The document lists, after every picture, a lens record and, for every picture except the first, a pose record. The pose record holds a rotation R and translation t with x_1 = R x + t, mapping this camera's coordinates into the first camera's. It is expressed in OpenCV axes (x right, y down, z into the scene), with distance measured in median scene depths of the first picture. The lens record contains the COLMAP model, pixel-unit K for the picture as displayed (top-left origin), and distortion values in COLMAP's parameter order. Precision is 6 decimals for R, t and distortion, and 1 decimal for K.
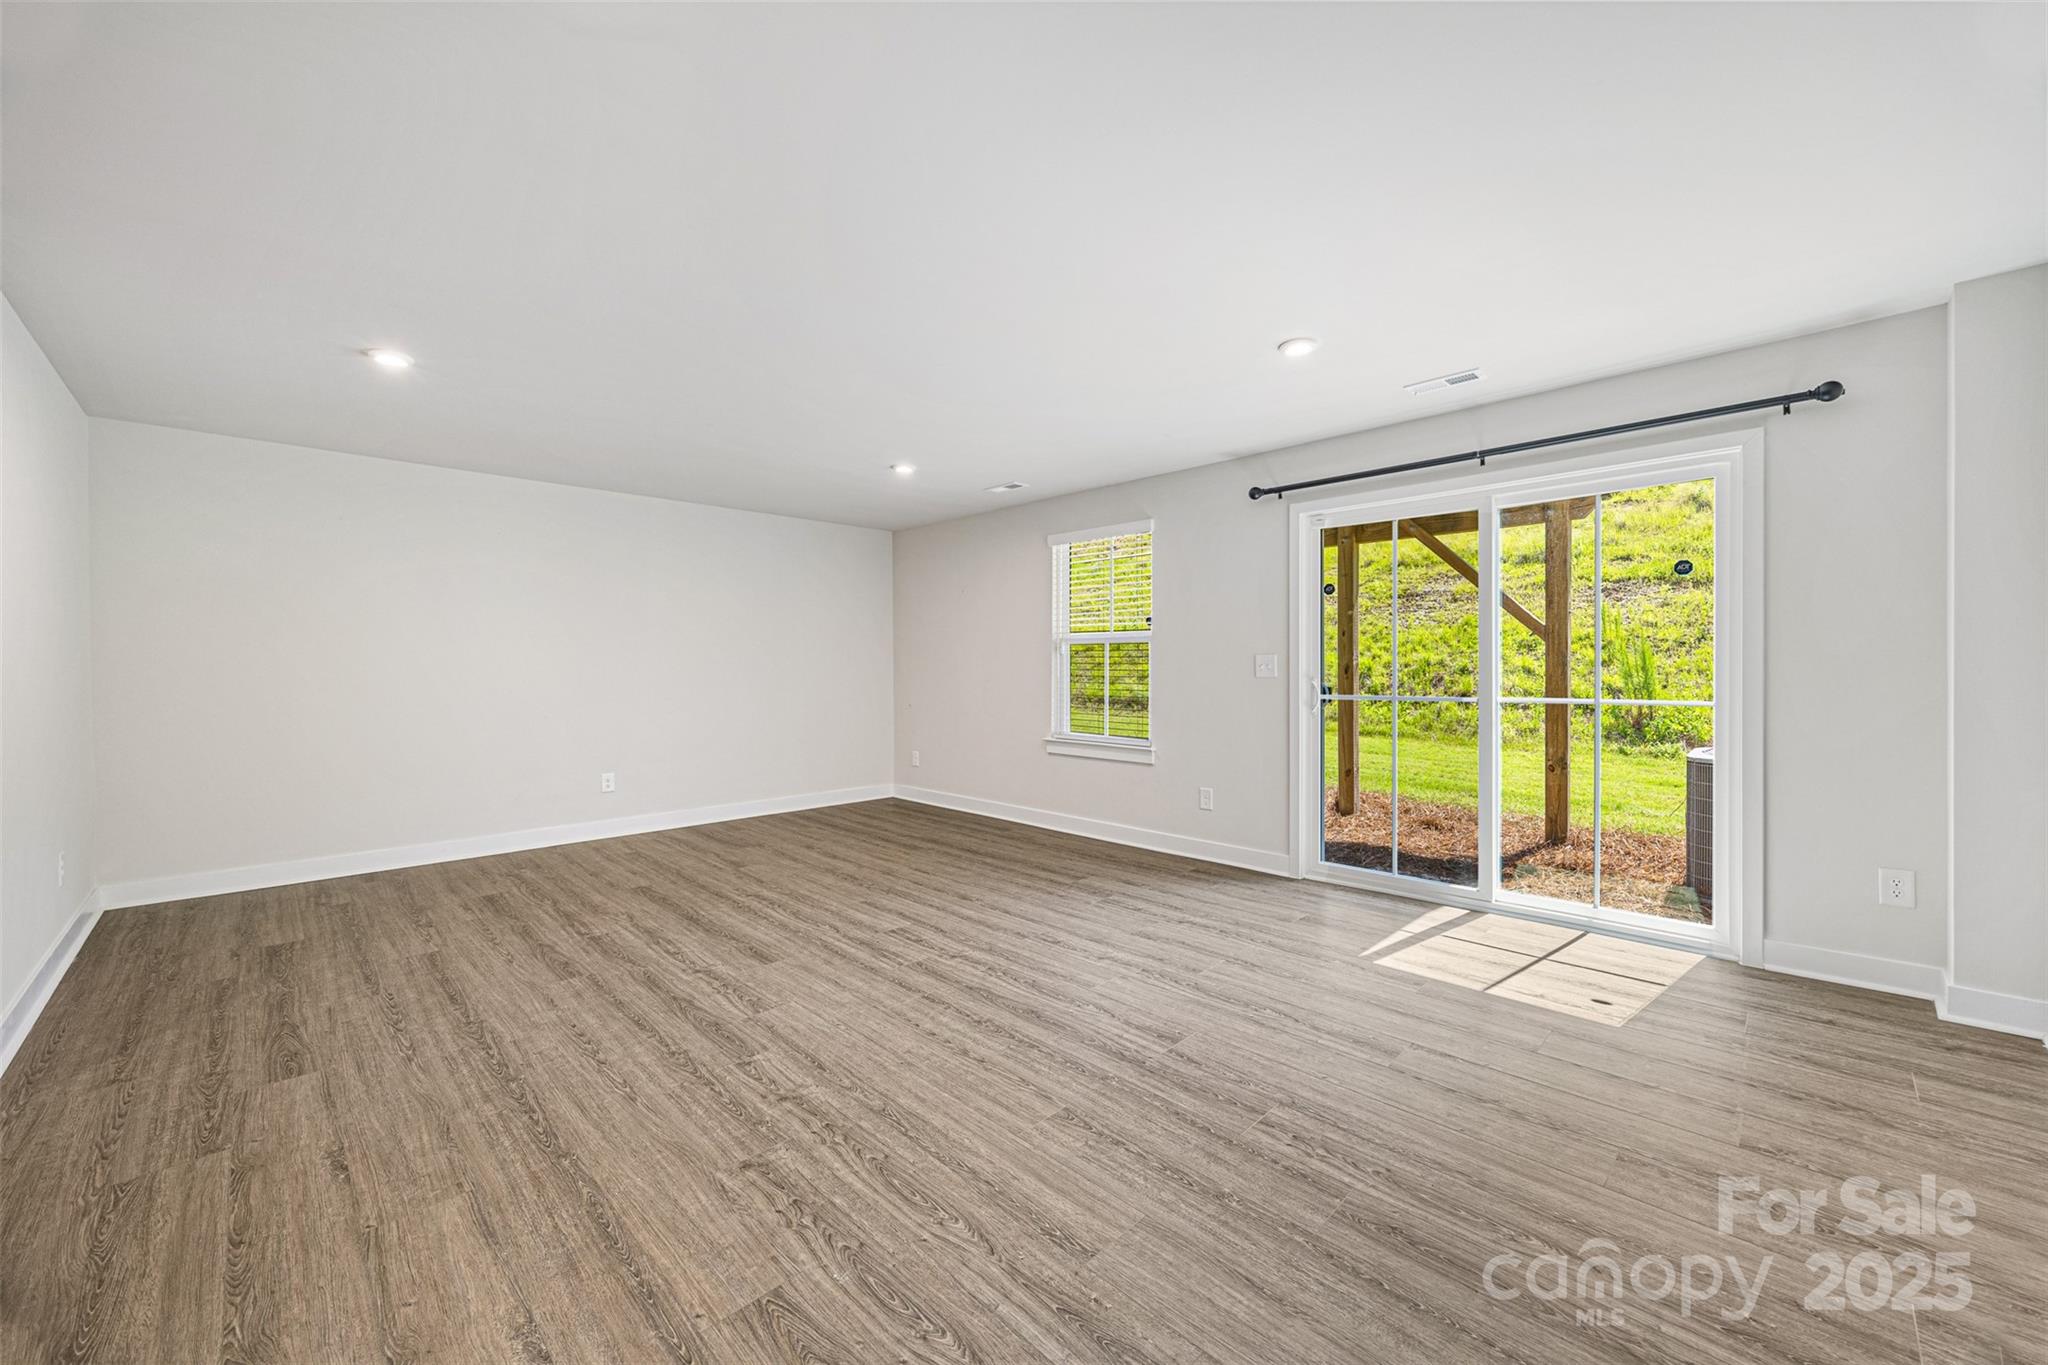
lens RADIAL K [[785.3, 0, 1021.6], [0, 785.3, 669.3], [0, 0, 1]] dist [-0.001335, -0.000342]
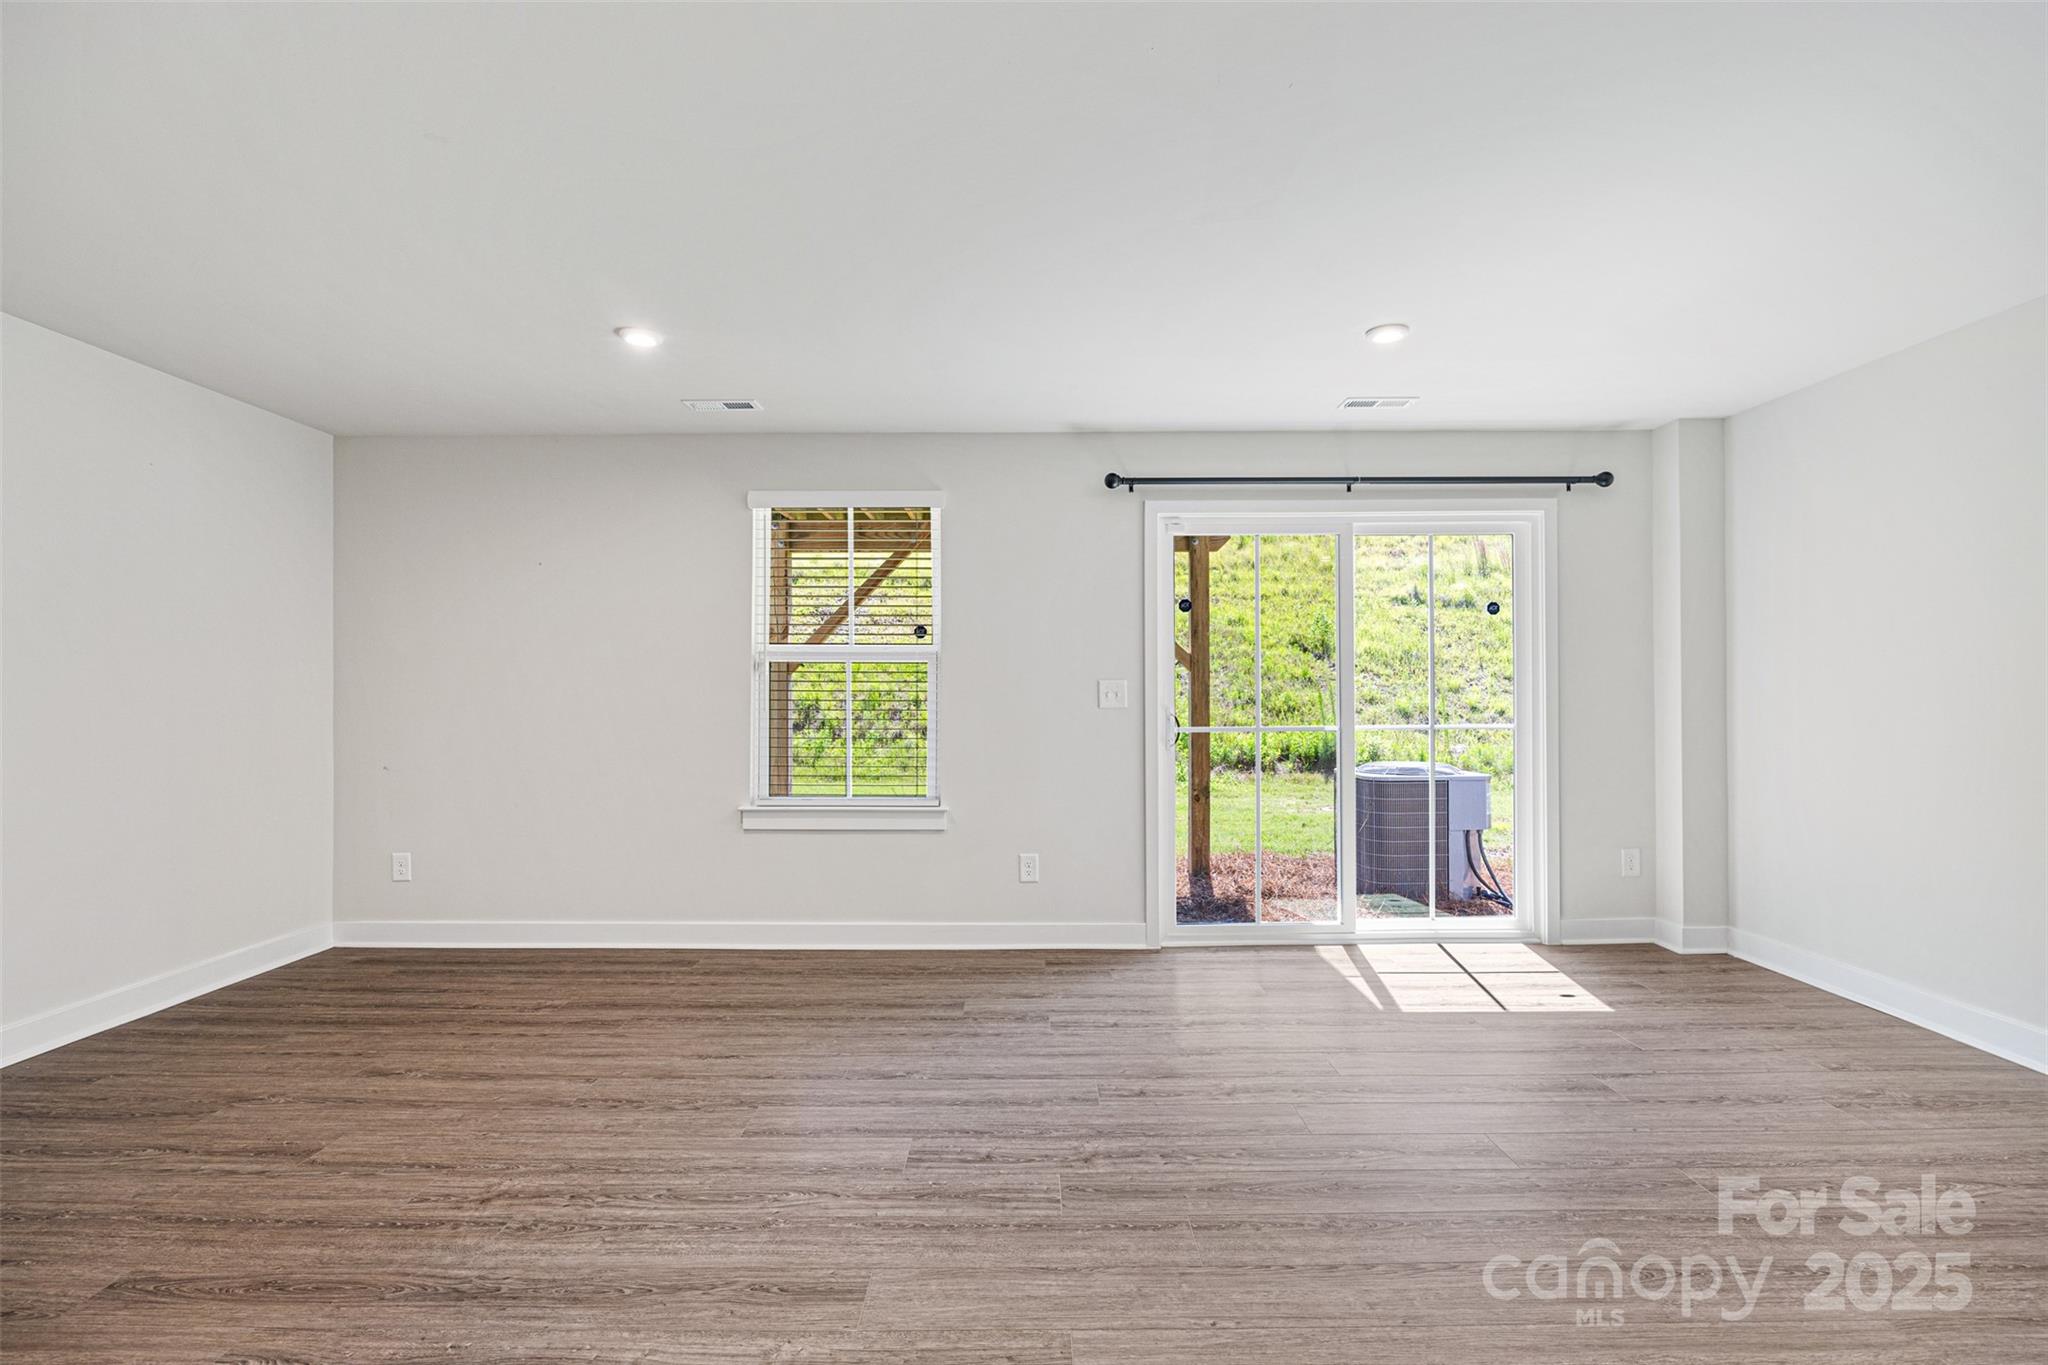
lens RADIAL K [[989.5, 0, 1028.1], [0, 989.5, 693.0], [0, 0, 1]] dist [-0.013571, -0.000417]
pose [[0.701409, 0.003348, 0.712751, -0.669704], [0.002506, 0.999971, -0.007164, 0.002032], [-0.712754, 0.006811, 0.701381, 0.478691]]
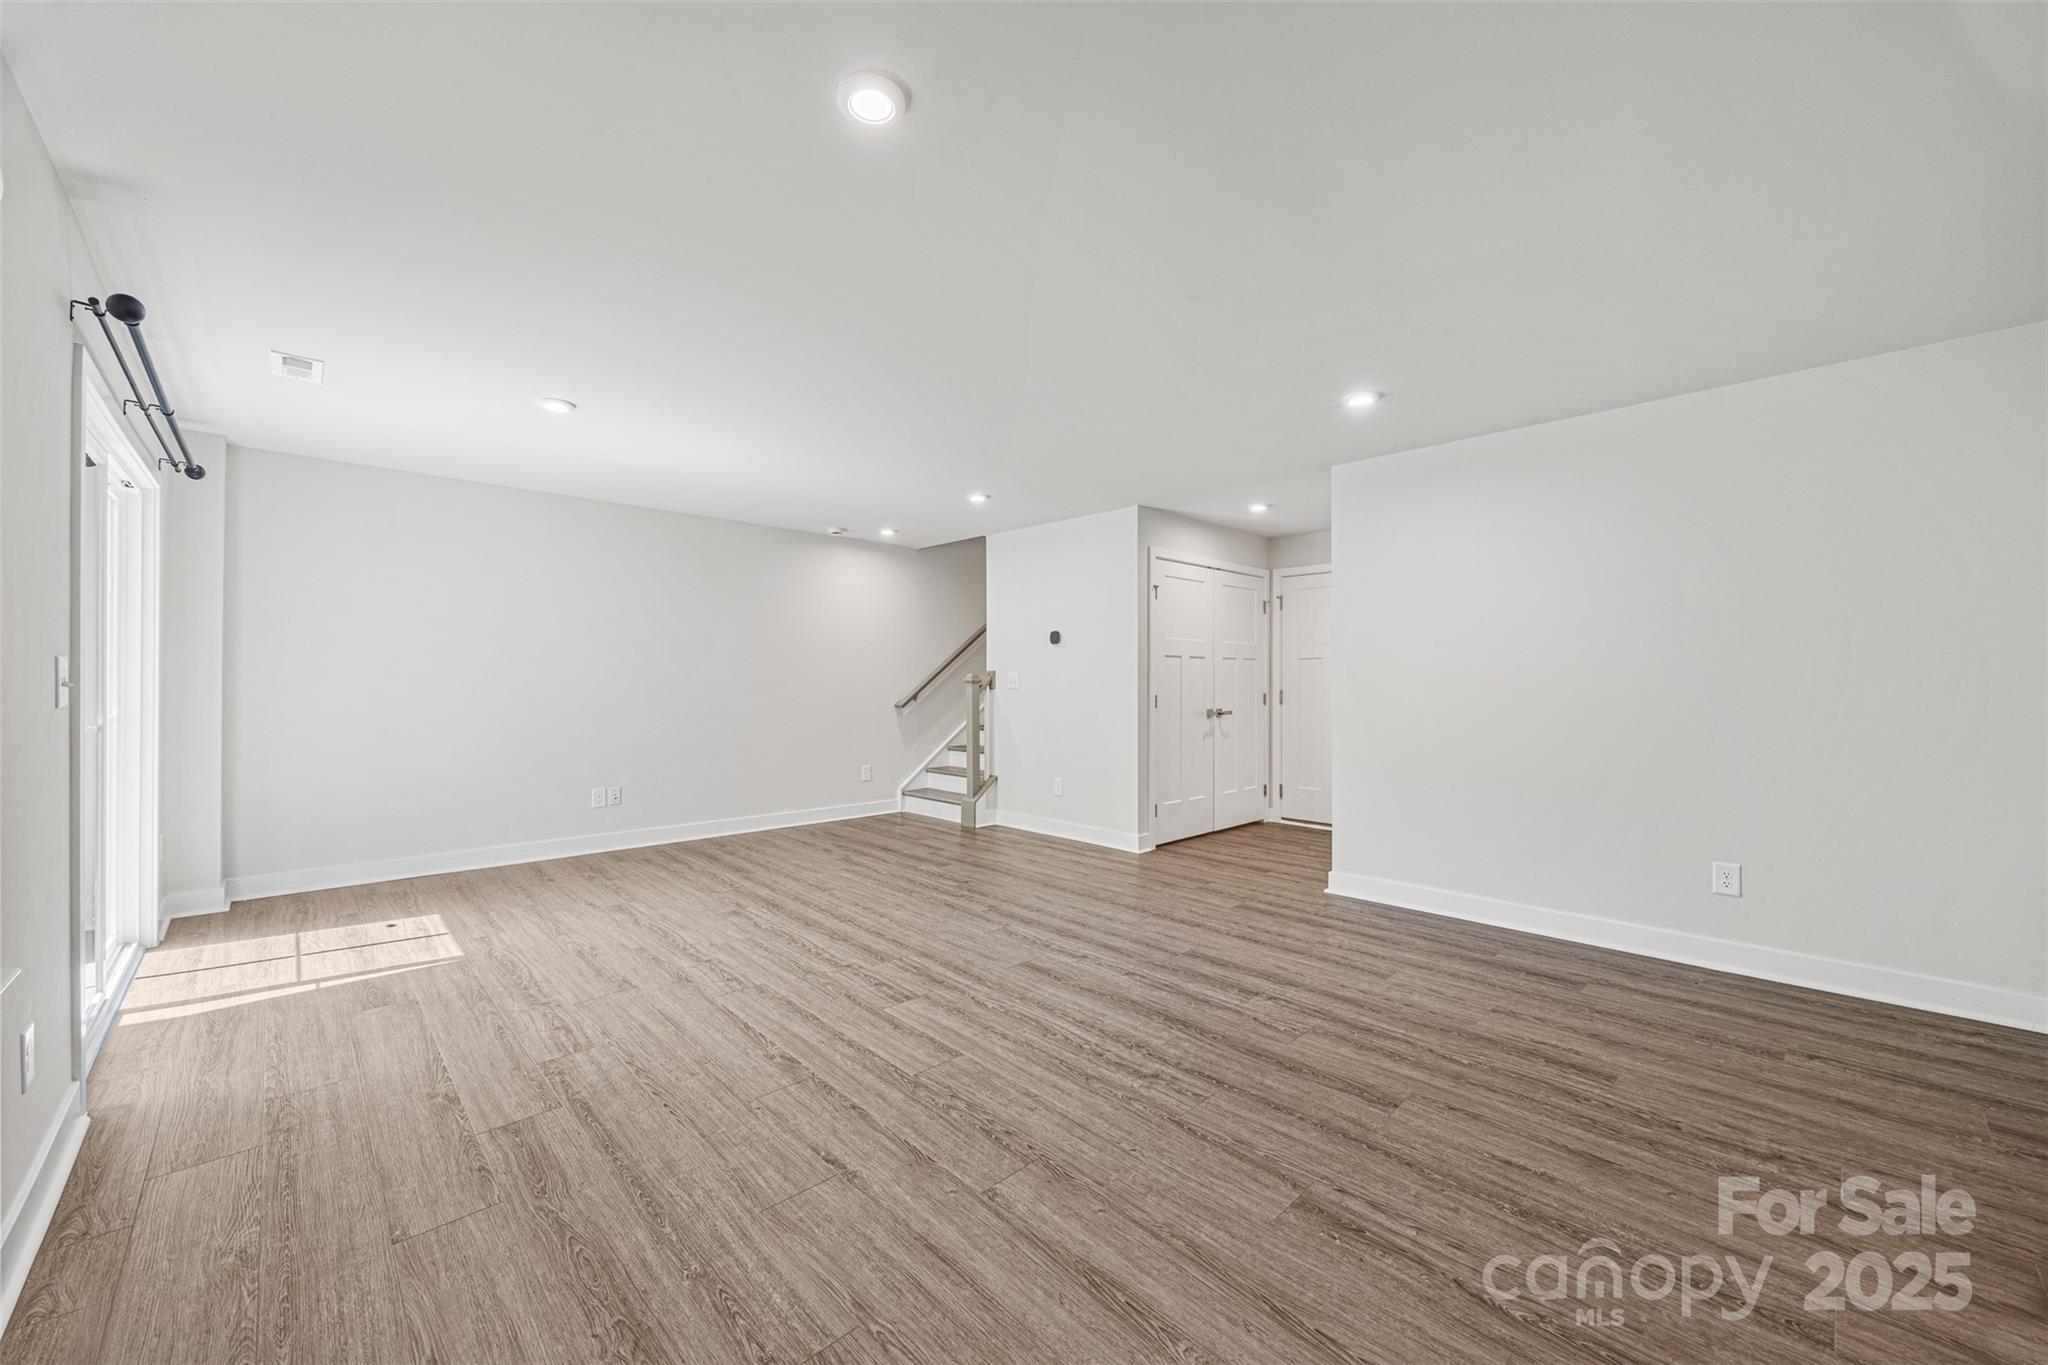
lens RADIAL K [[785.3, 0, 1021.6], [0, 785.3, 669.3], [0, 0, 1]] dist [-0.001335, -0.000342]
pose [[-0.999863, 0.001891, 0.016467, -0.325866], [0.001772, 0.999972, -0.007223, -0.010457], [-0.016480, -0.007193, -0.999838, 1.996070]]
